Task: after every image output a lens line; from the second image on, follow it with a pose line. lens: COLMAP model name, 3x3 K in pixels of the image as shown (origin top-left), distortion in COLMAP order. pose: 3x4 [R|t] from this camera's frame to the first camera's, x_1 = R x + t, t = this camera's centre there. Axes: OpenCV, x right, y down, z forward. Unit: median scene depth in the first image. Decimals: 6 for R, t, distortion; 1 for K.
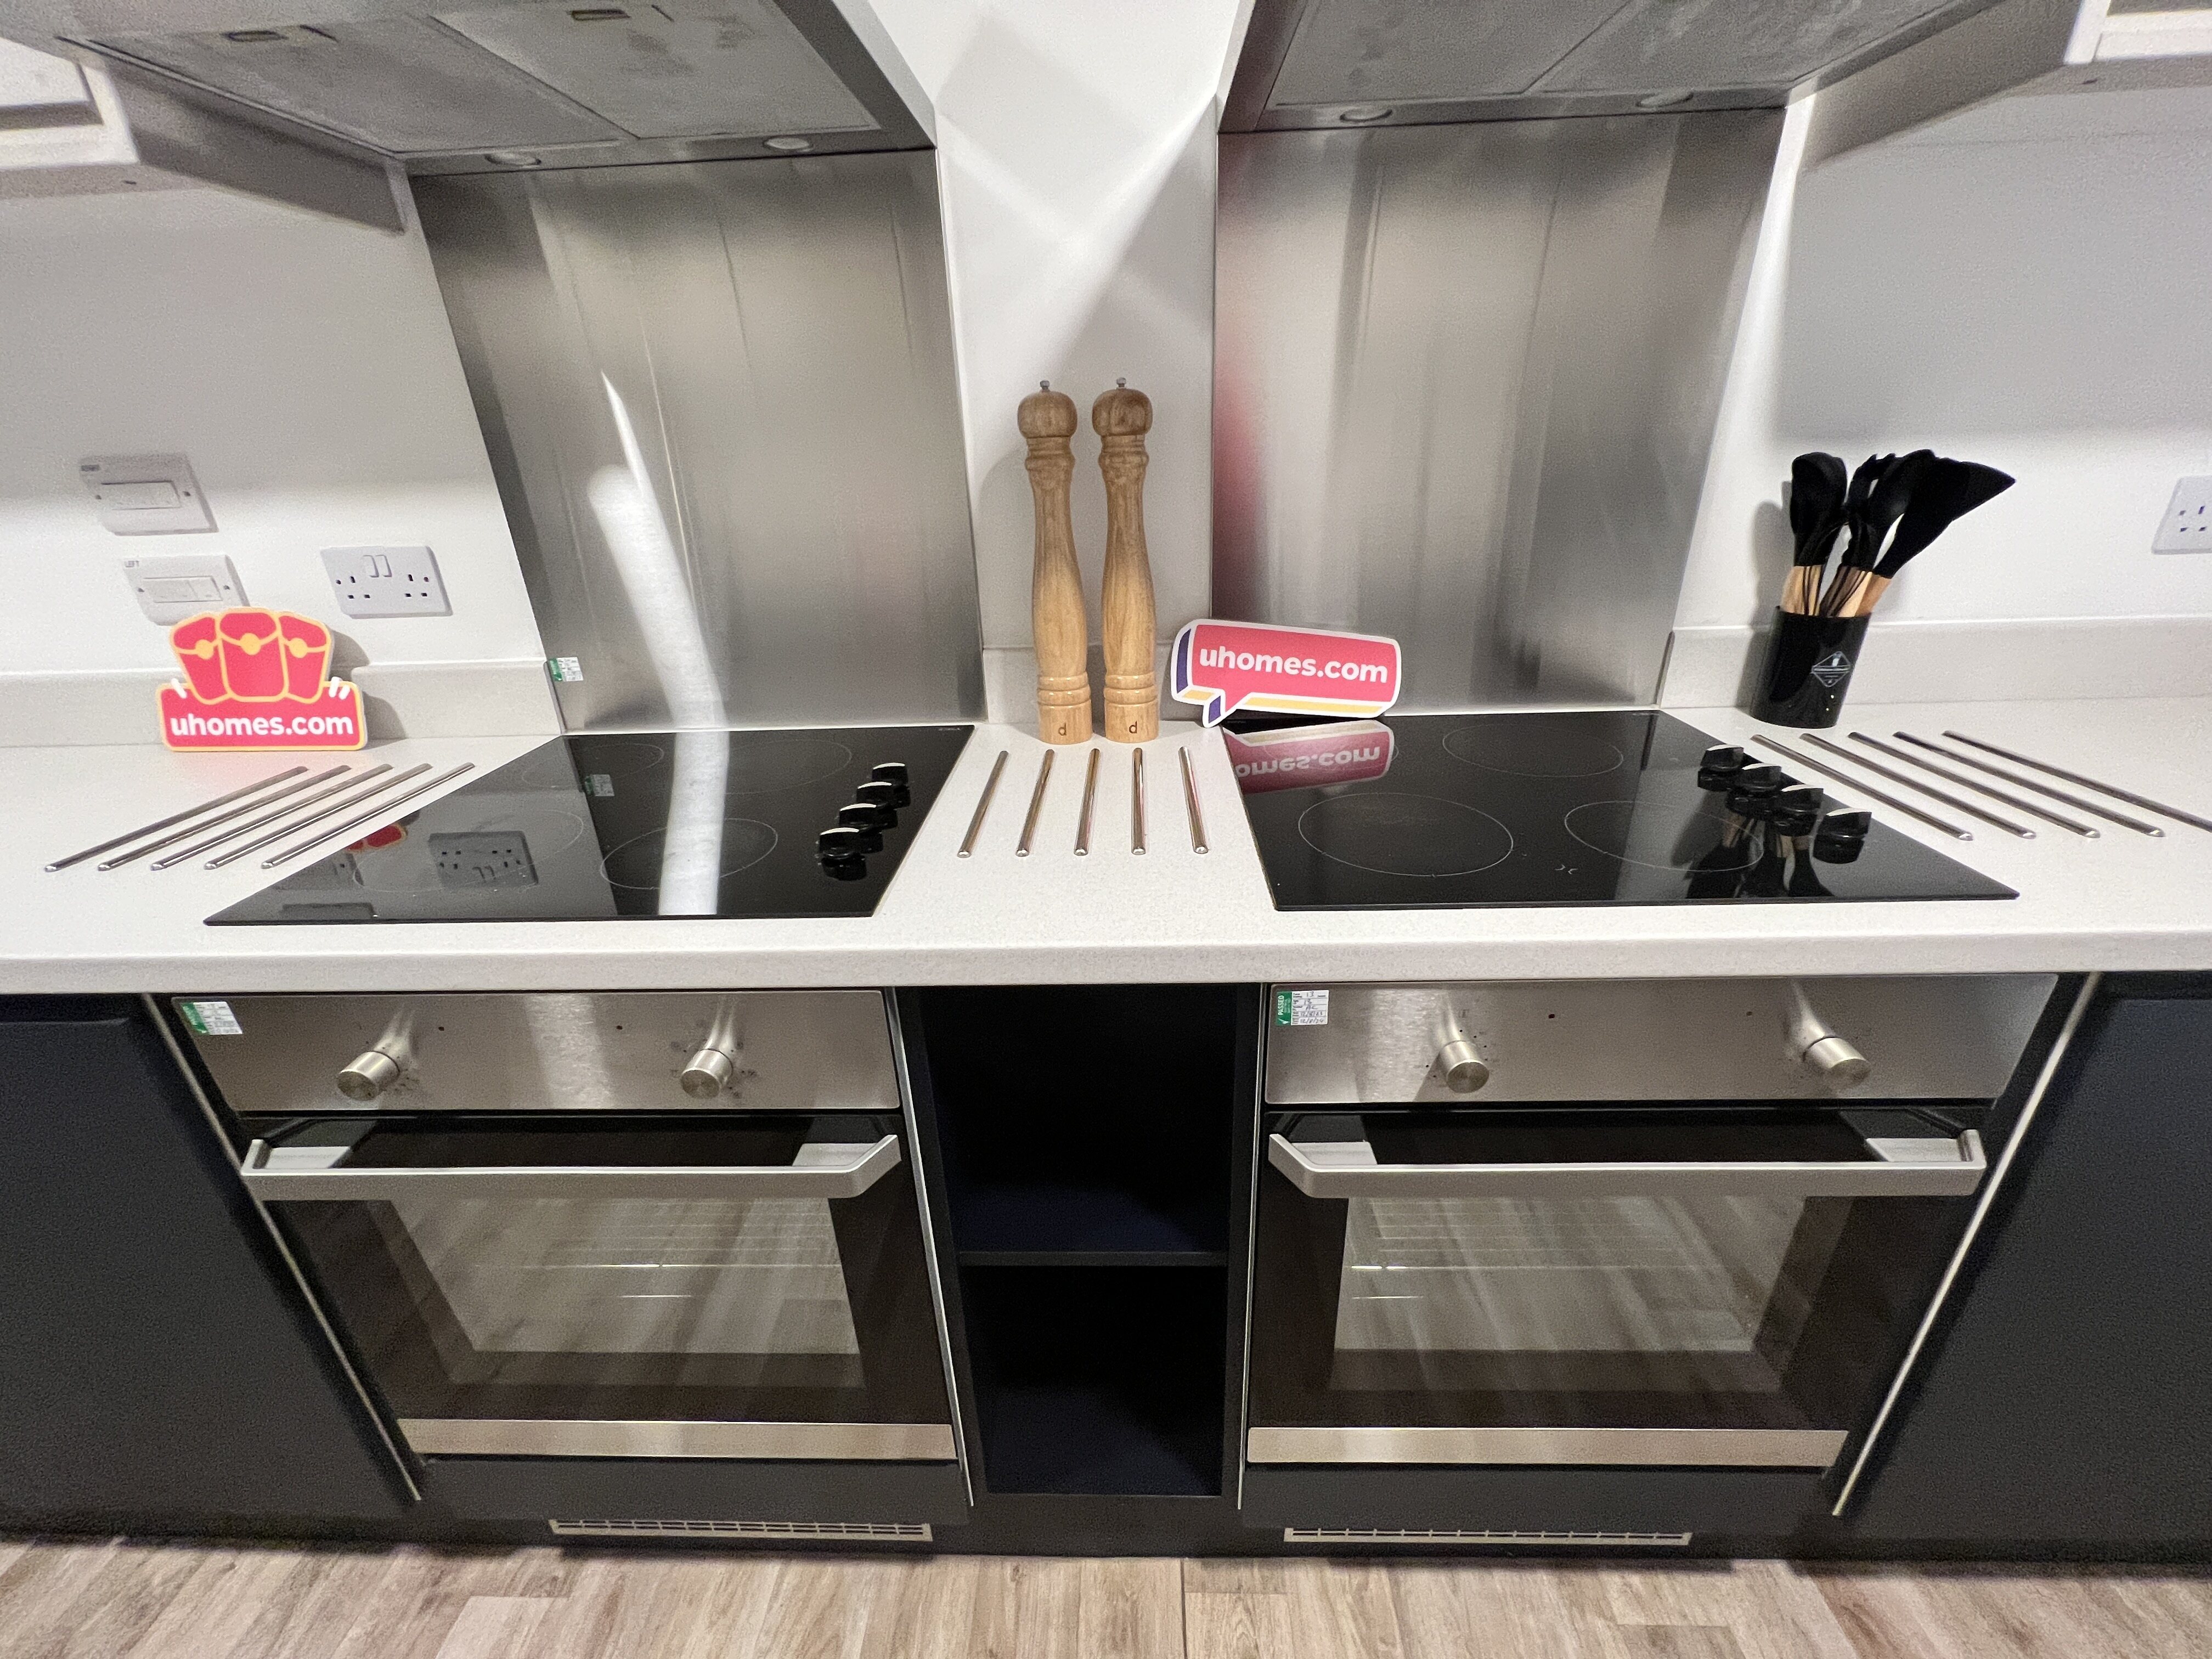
lens RADIAL K [[892.4, 0, 1110.9], [0, 892.4, 826.2], [0, 0, 1]] dist [-0.004946, 0.001199]
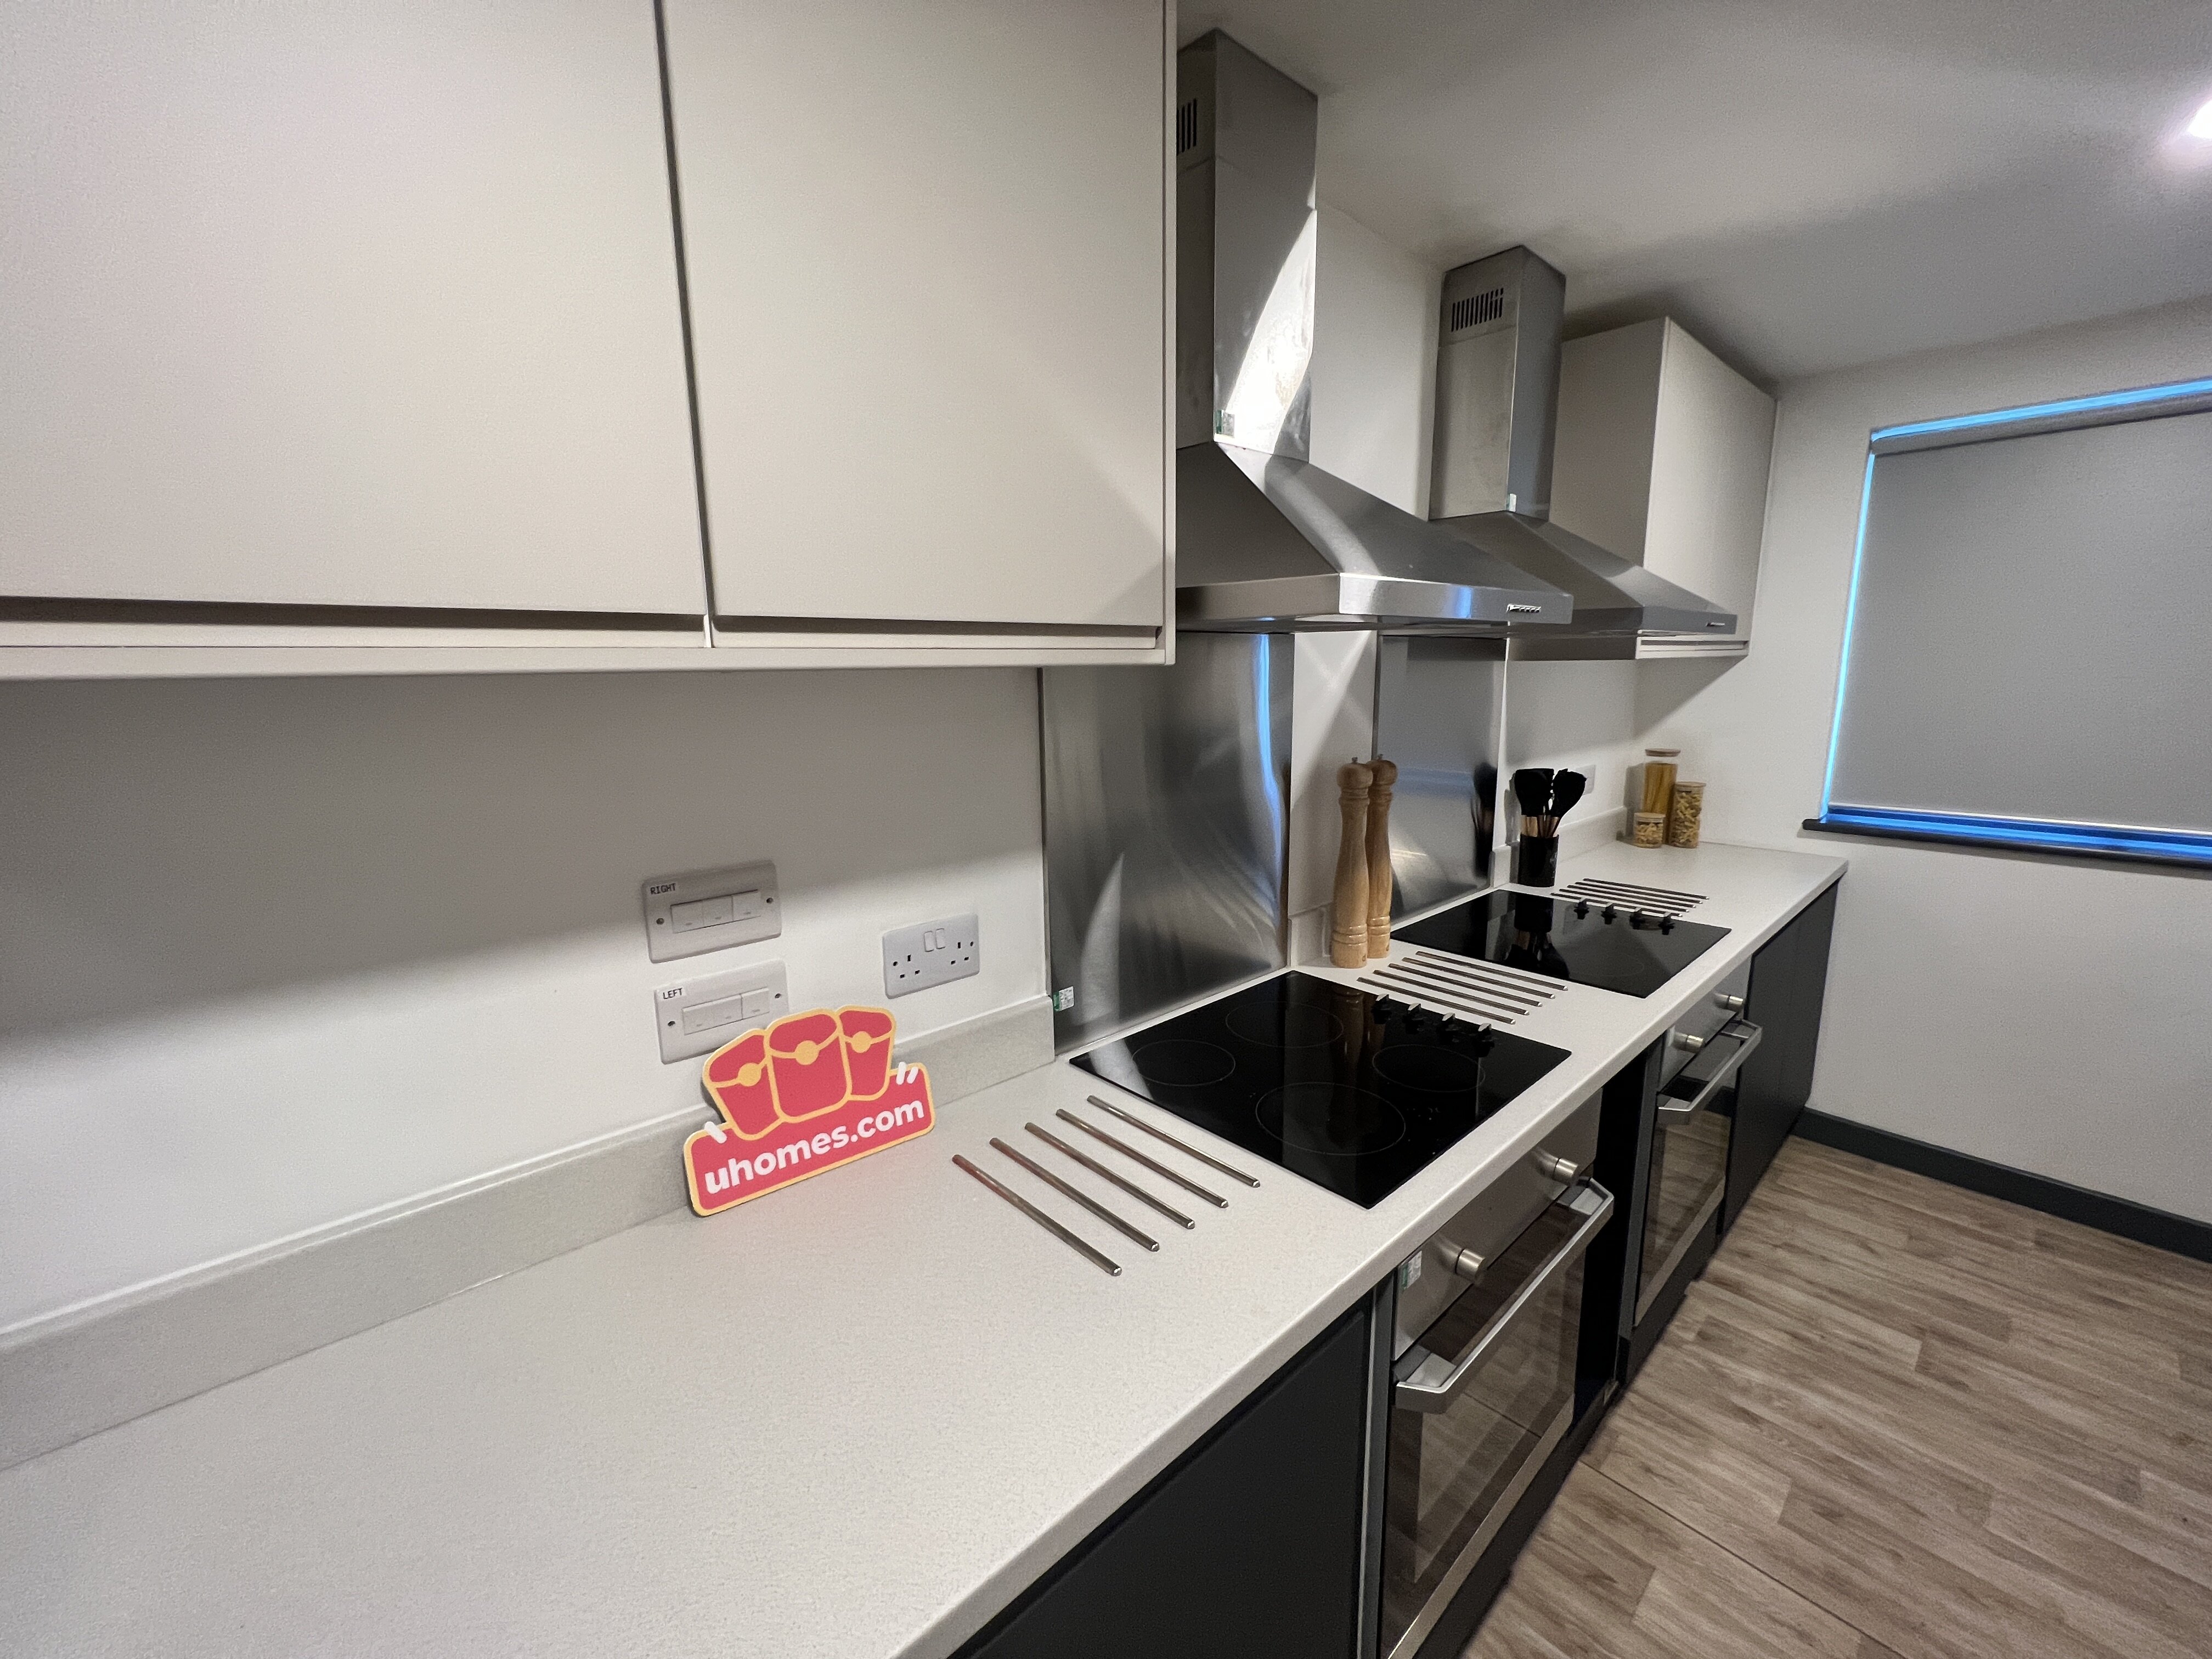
lens RADIAL K [[892.4, 0, 1090.8], [0, 892.4, 828.6], [0, 0, 1]] dist [-0.004946, 0.001199]
pose [[0.719163, -0.101651, 0.687366, -1.422222], [0.268861, 0.952894, -0.140379, -0.227432], [-0.640717, 0.285761, 0.712616, 0.117222]]
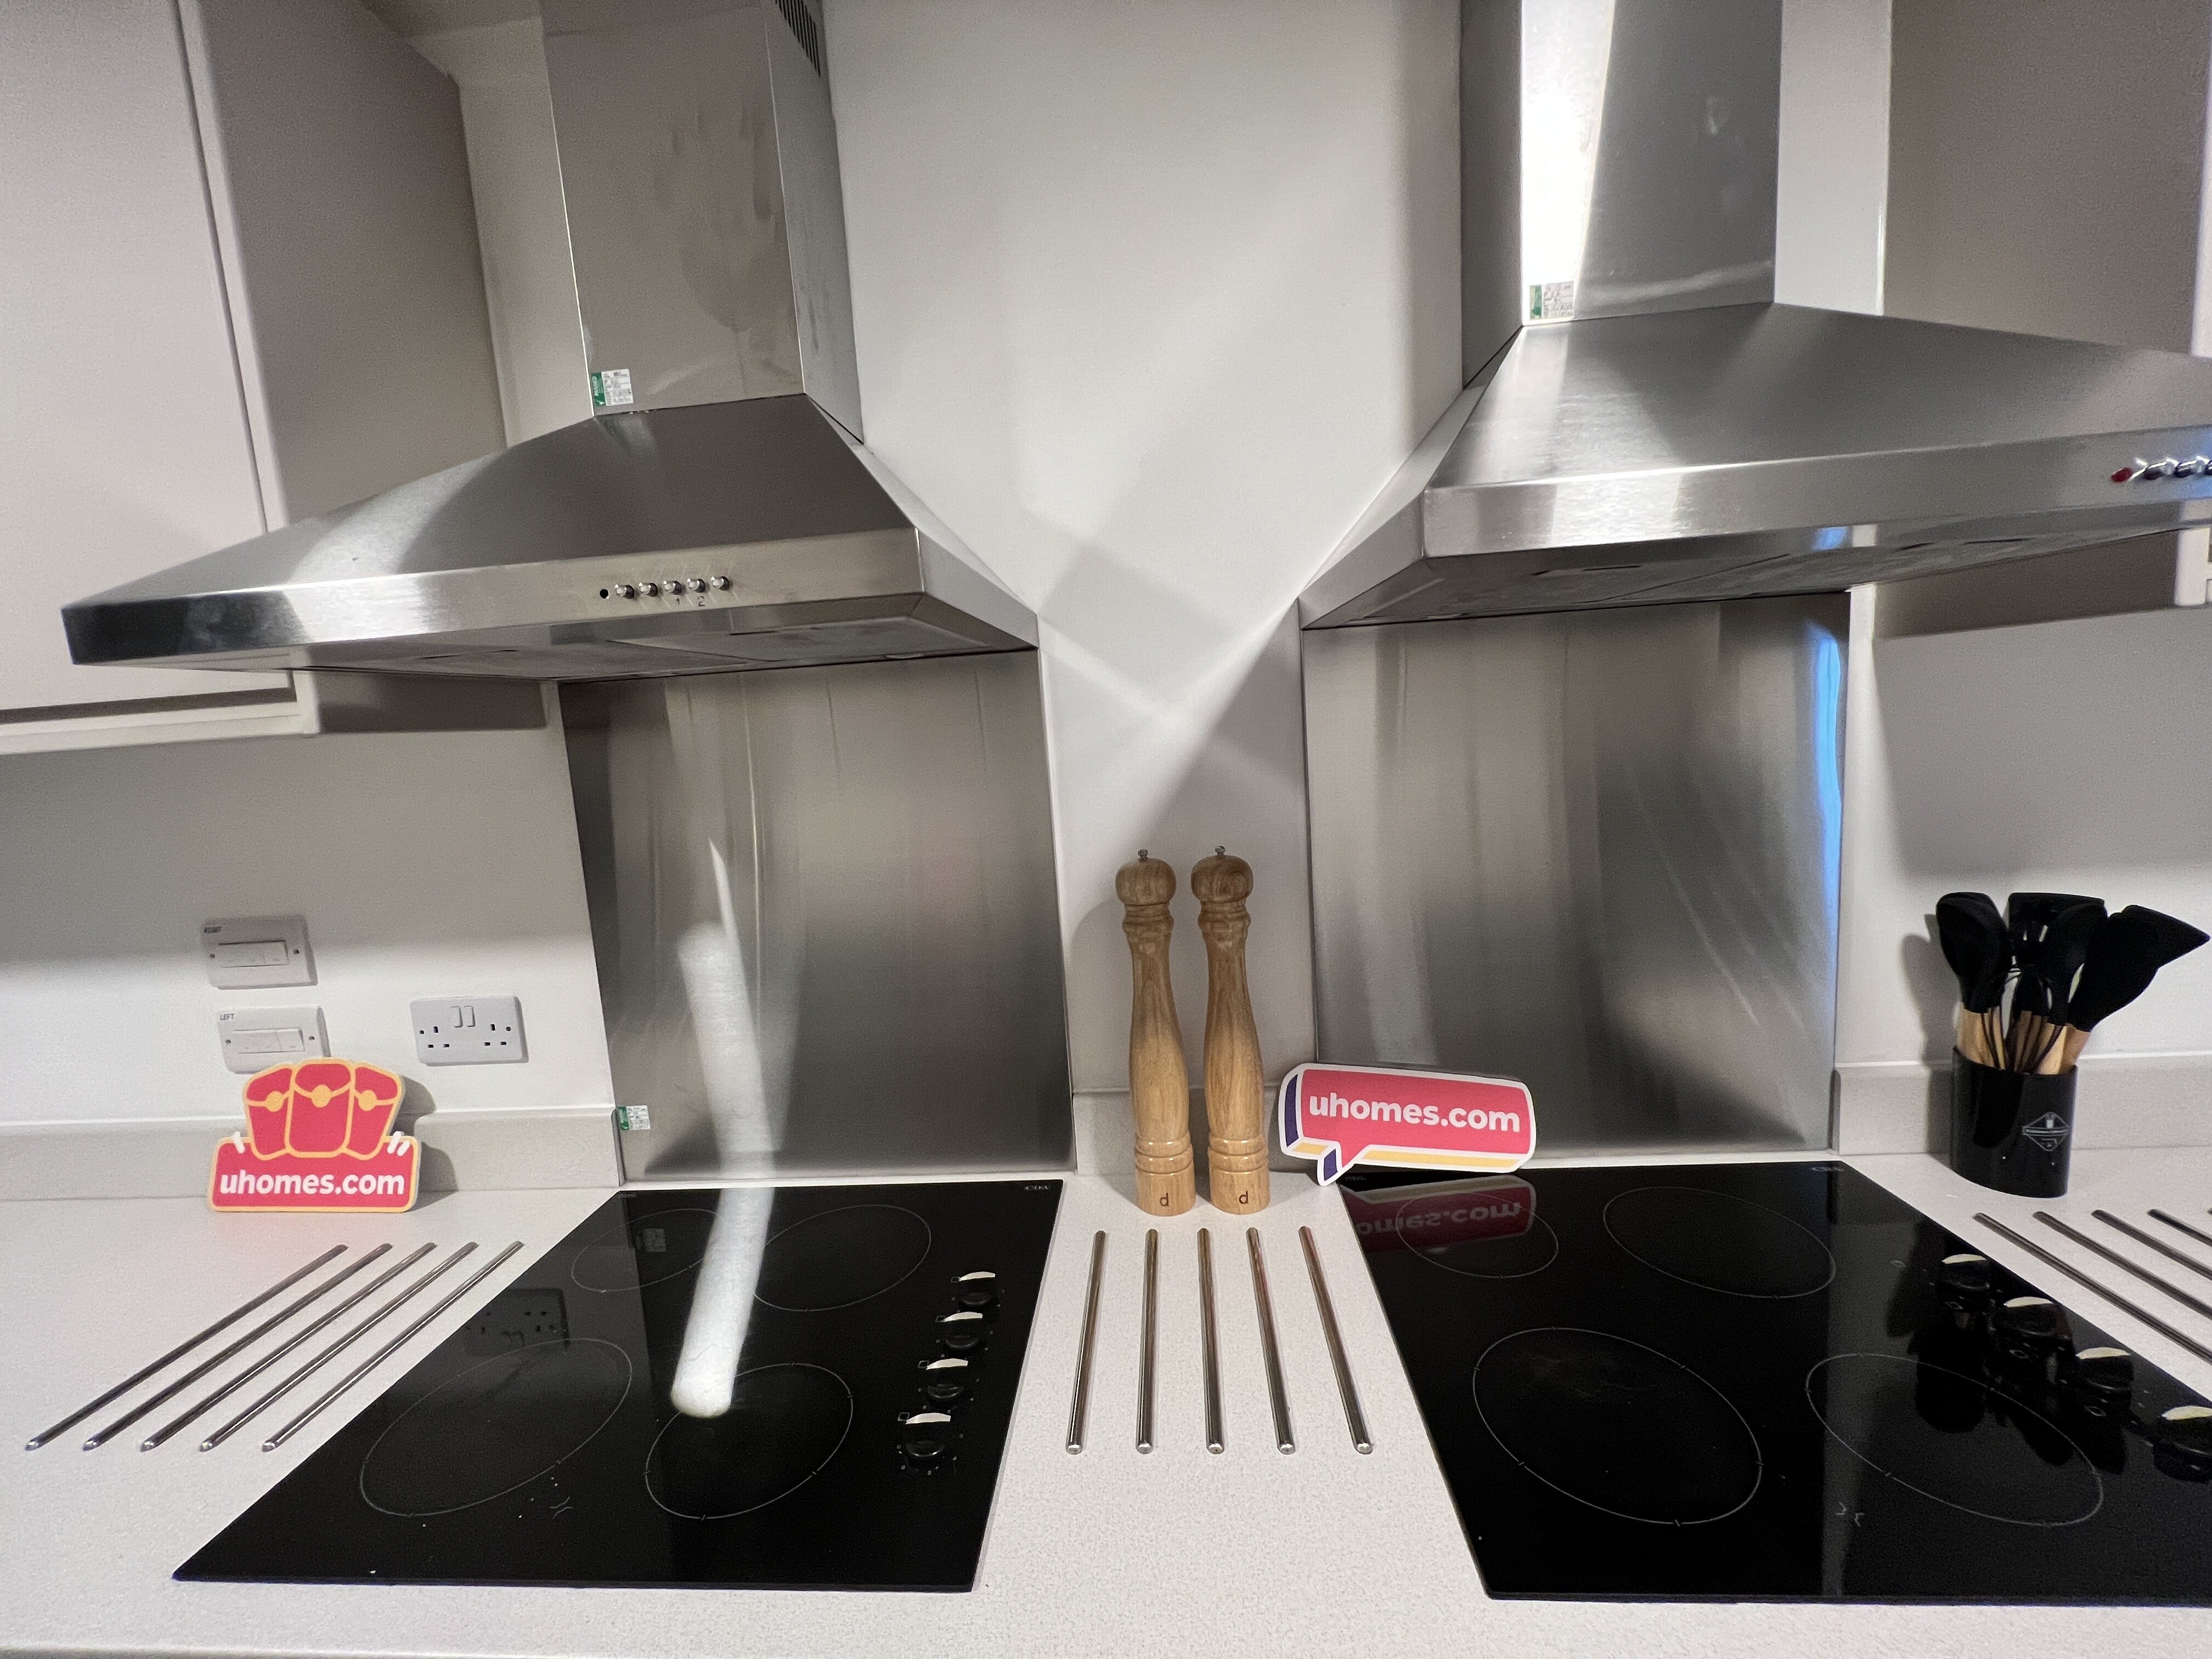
lens RADIAL K [[892.4, 0, 1111.9], [0, 892.4, 826.7], [0, 0, 1]] dist [-0.004946, 0.001199]
pose [[0.998652, -0.027446, -0.044055, -0.055547], [0.013431, 0.956499, -0.291425, -0.201047], [0.050137, 0.290441, 0.955579, 0.029289]]
